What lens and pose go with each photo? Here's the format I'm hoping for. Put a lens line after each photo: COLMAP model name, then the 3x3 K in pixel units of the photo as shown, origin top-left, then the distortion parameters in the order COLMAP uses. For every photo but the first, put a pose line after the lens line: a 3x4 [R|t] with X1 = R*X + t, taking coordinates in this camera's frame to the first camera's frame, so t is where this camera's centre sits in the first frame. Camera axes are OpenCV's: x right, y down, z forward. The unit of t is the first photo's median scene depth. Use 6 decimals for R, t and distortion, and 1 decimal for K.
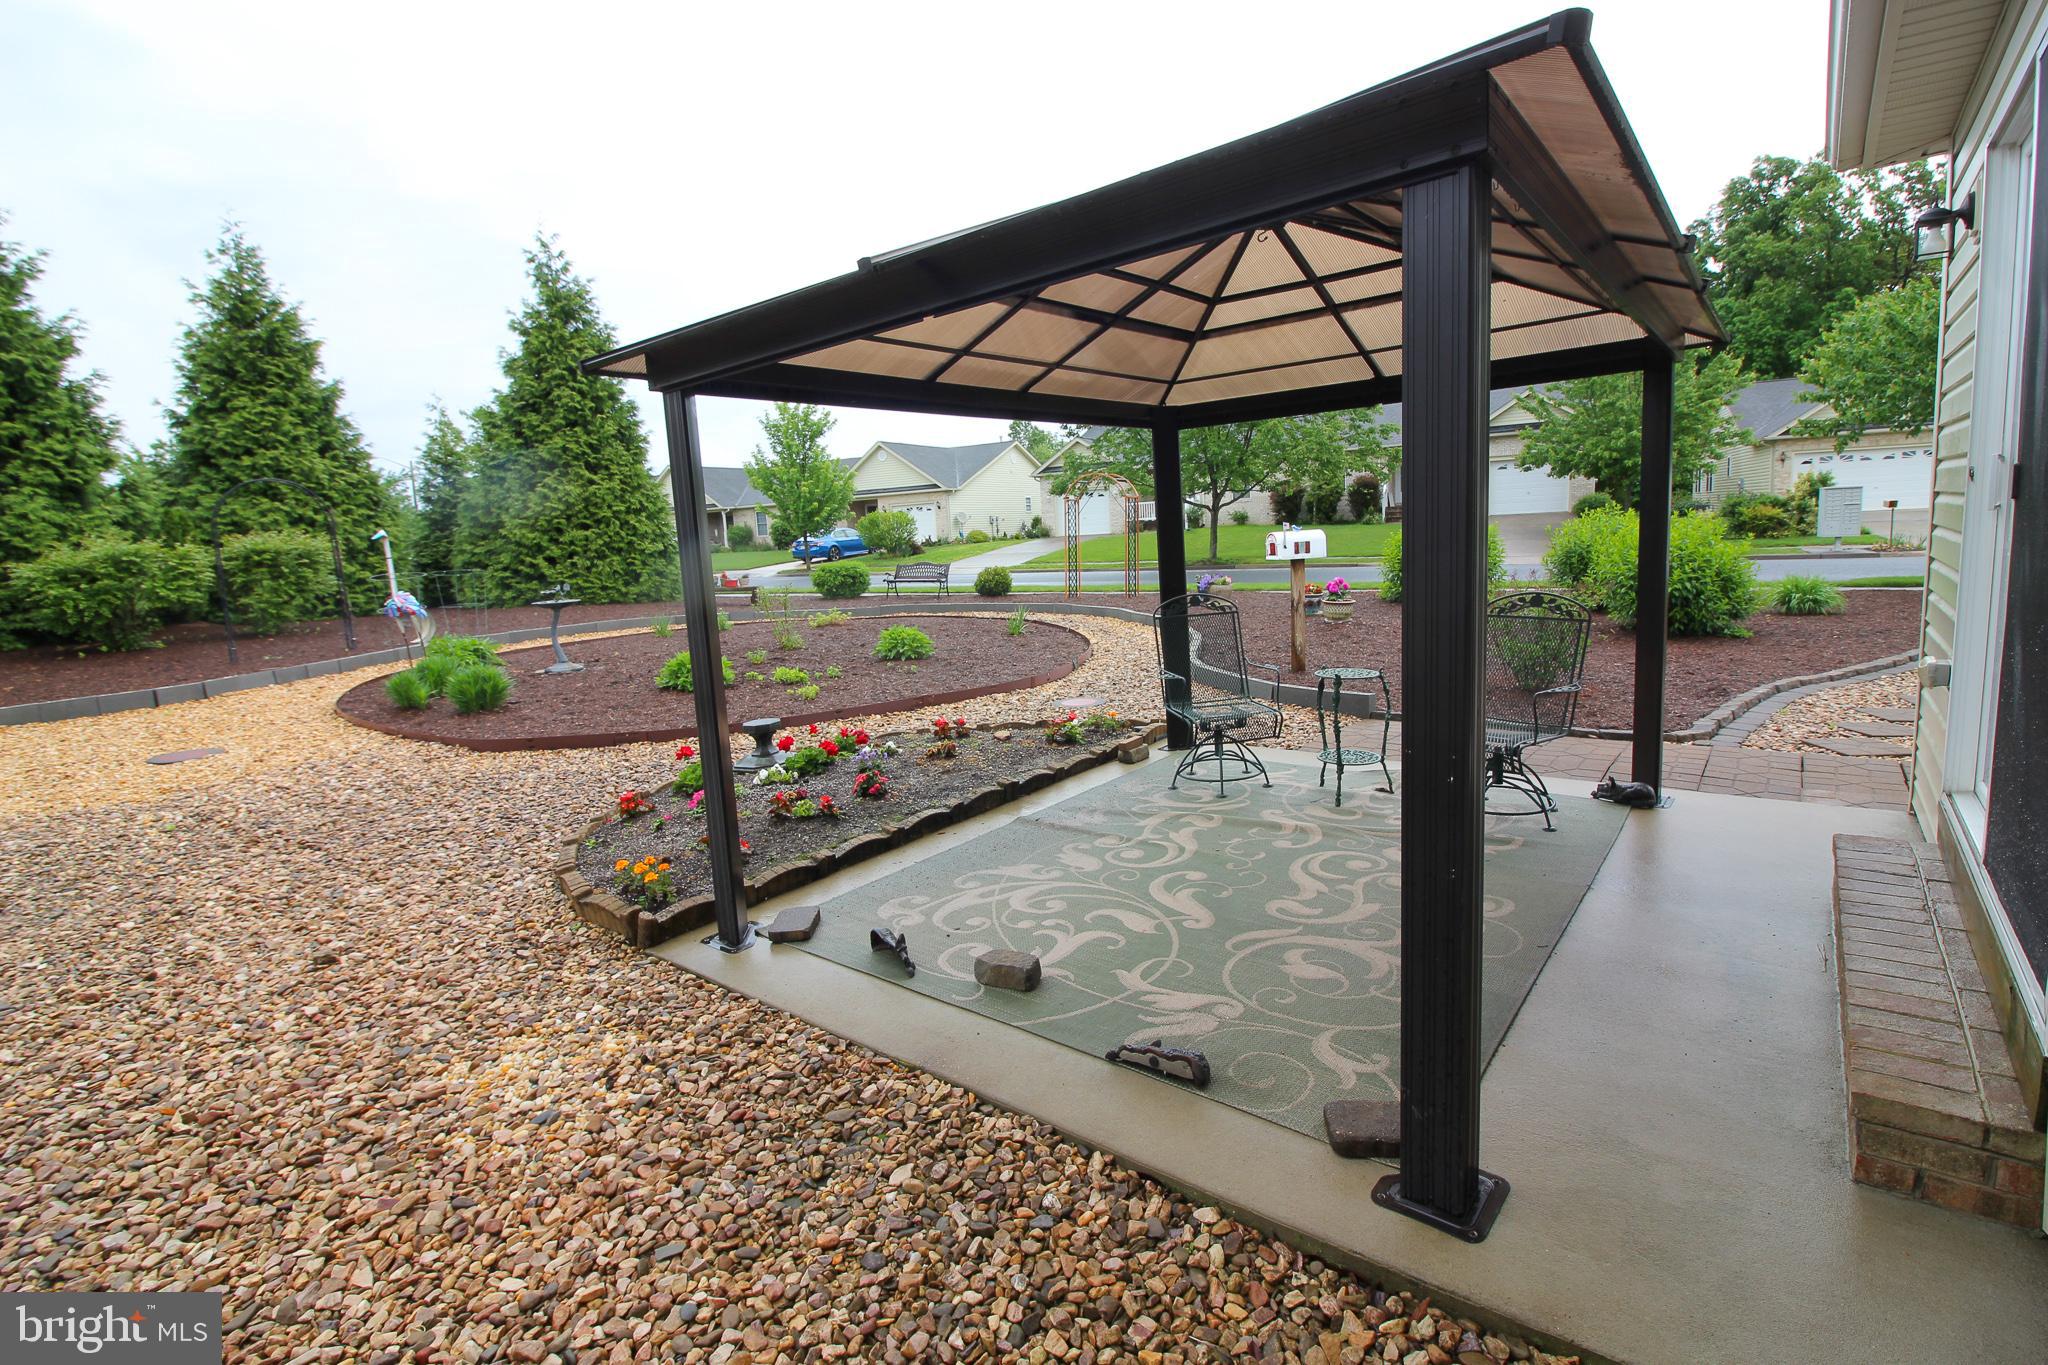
lens RADIAL K [[943.5, 0, 1040.2], [0, 943.5, 663.3], [0, 0, 1]] dist [-0.002650, -0.010757]
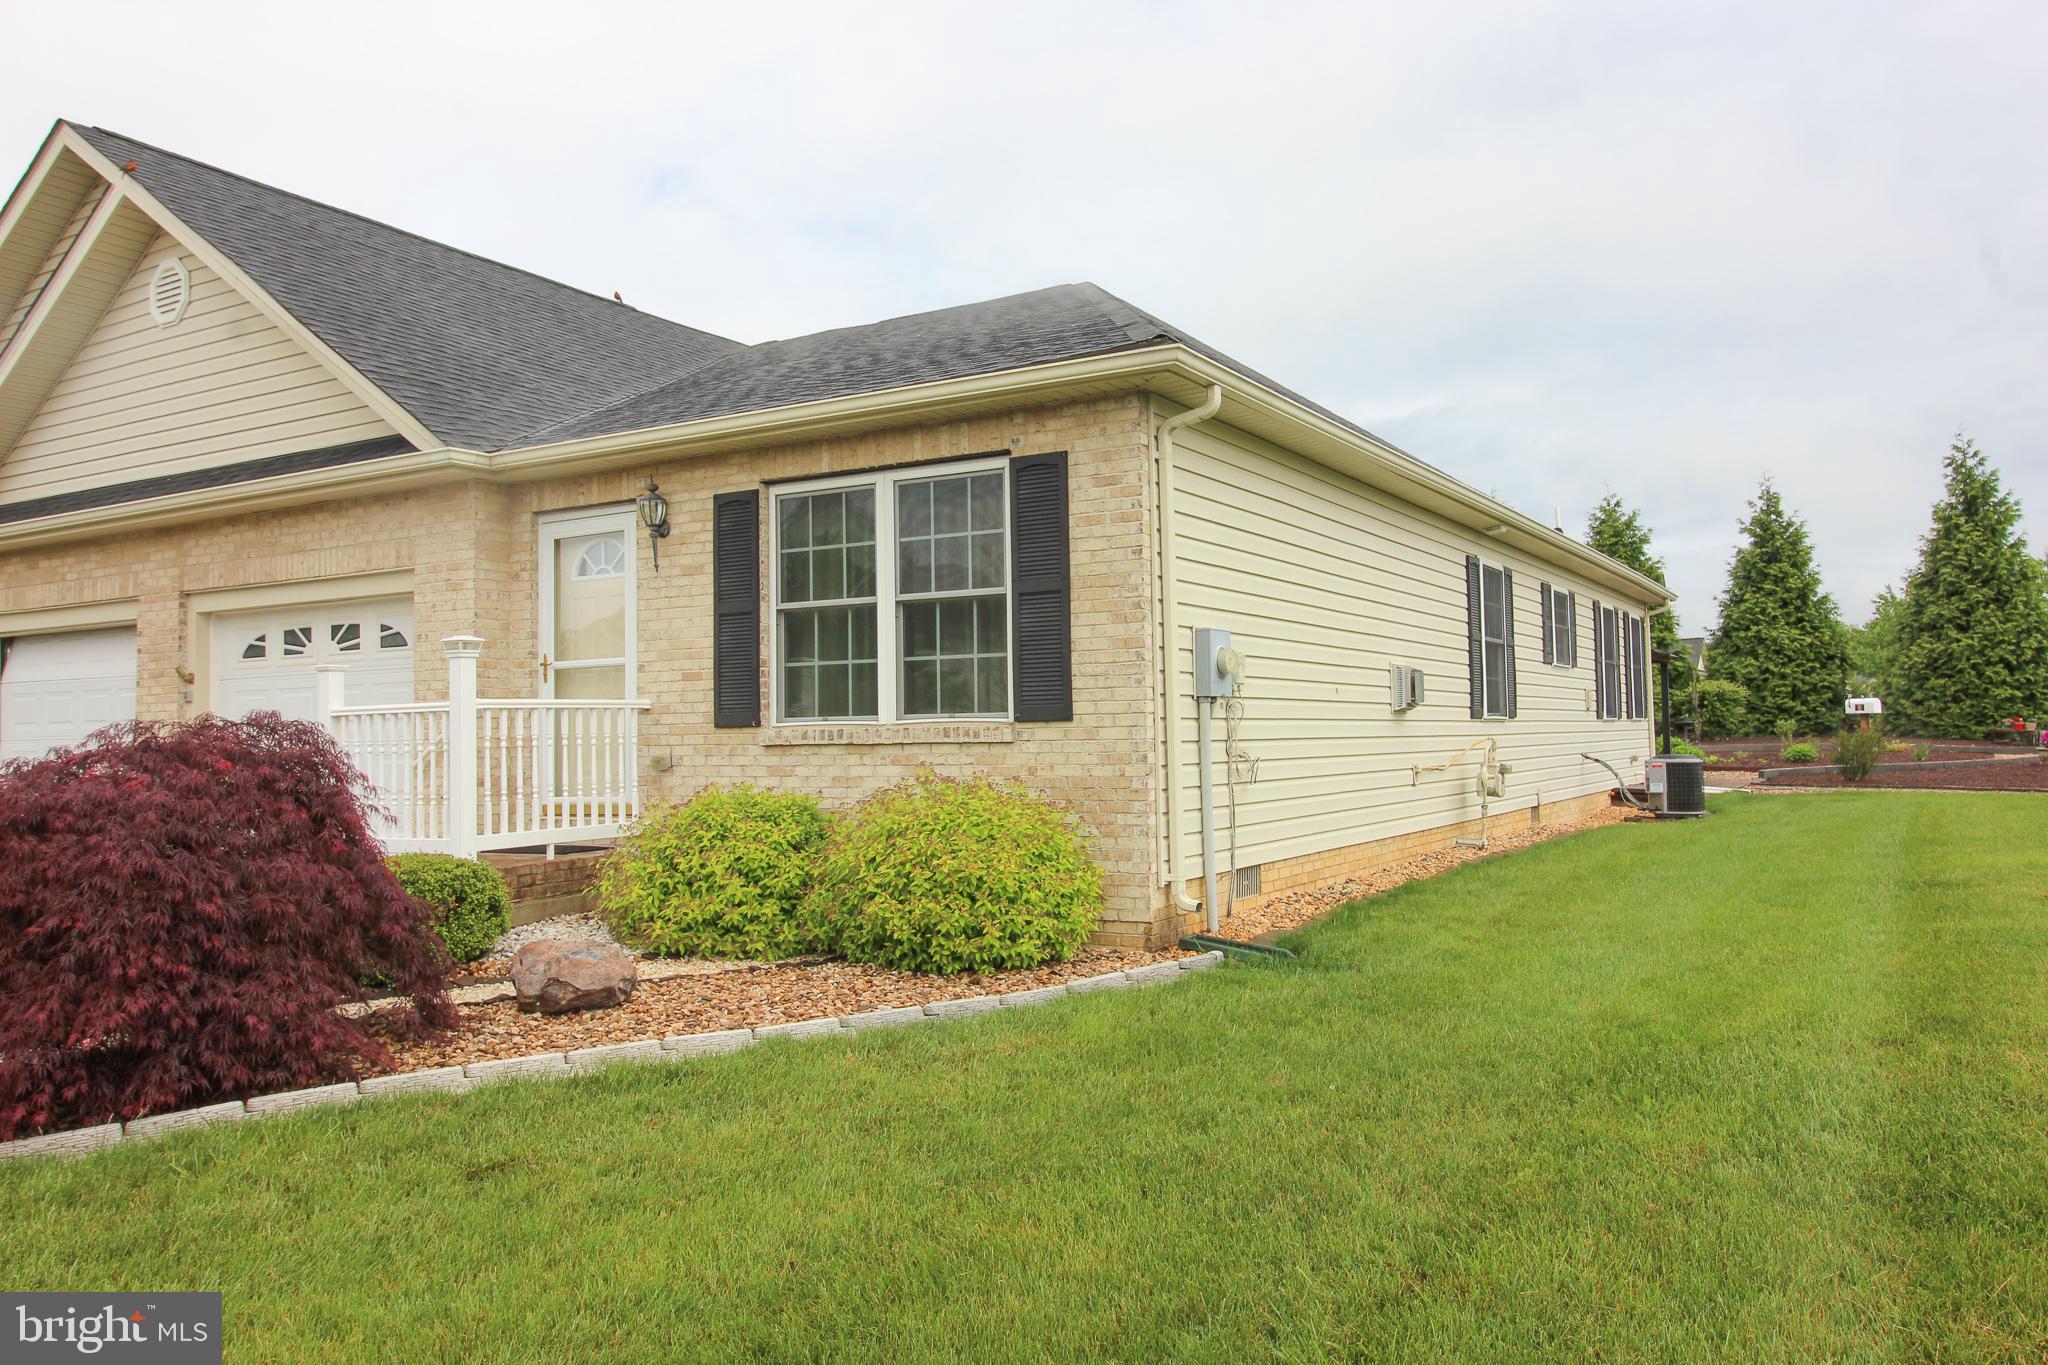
lens RADIAL K [[1495.8, 0, 1039.8], [0, 1495.8, 669.4], [0, 0, 1]] dist [0.020717, -0.006034]
pose [[0.138230, 0.007924, -0.990369, 1.324879], [-0.126511, 0.991918, -0.009721, 0.016023], [0.982287, 0.126637, 0.138115, -0.448346]]
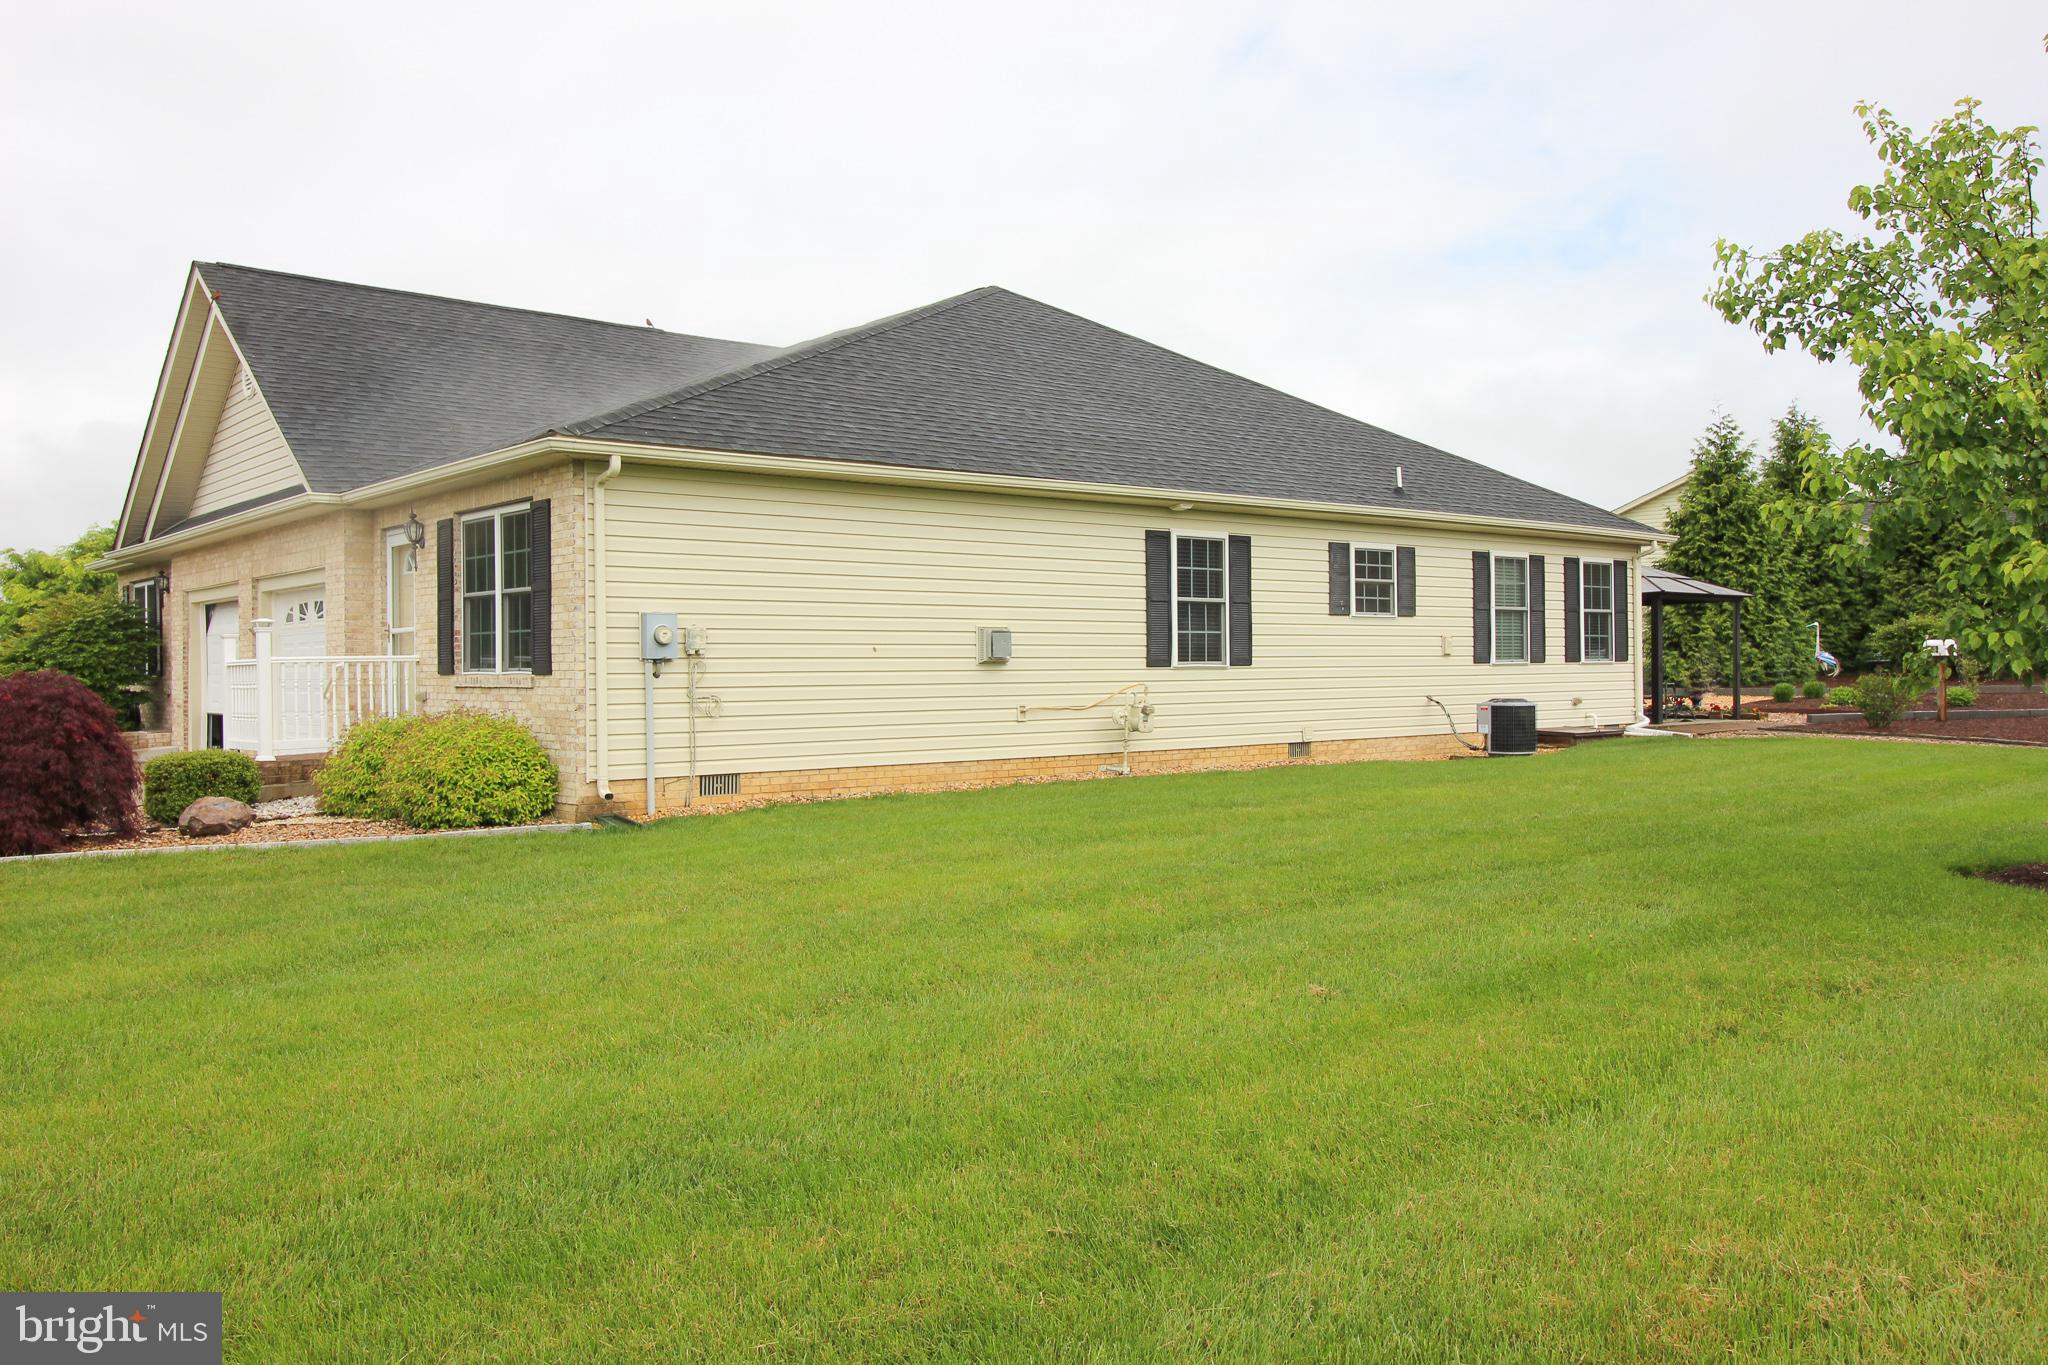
lens RADIAL K [[1620.3, 0, 1026.8], [0, 1620.3, 669.2], [0, 0, 1]] dist [0.005536, 0.003006]
pose [[-0.198136, 0.056791, -0.978528, 1.568481], [-0.113731, 0.990245, 0.080499, -0.060851], [0.973554, 0.127239, -0.189745, -0.026251]]
